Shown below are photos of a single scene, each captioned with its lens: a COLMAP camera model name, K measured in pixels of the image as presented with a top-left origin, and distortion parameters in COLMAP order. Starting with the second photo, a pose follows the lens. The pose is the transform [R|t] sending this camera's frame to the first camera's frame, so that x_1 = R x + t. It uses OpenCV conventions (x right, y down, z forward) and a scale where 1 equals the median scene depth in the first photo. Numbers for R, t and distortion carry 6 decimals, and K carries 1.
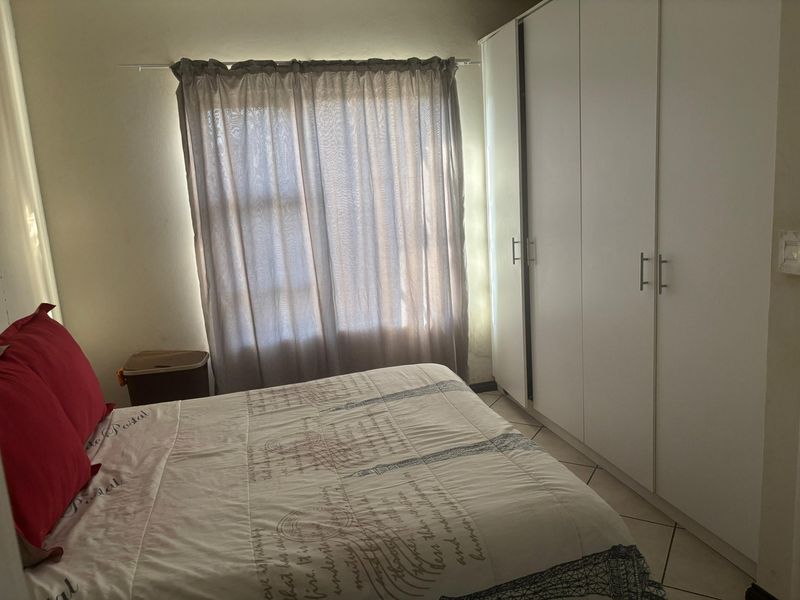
lens RADIAL K [[599.7, 0, 400.0], [0, 599.7, 300.0], [0, 0, 1]] dist [0.091827, -0.148777]
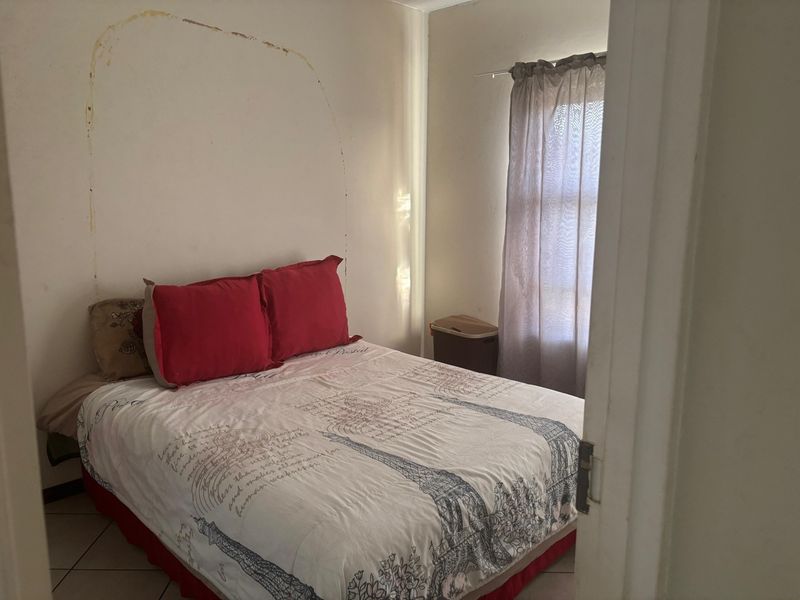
lens RADIAL K [[599.7, 0, 400.0], [0, 599.7, 300.0], [0, 0, 1]] dist [0.091827, -0.148777]
pose [[0.499666, 0.219585, -0.837924, 0.730328], [-0.195782, 0.970933, 0.137693, -0.121020], [0.843803, 0.095250, 0.528133, 0.377387]]
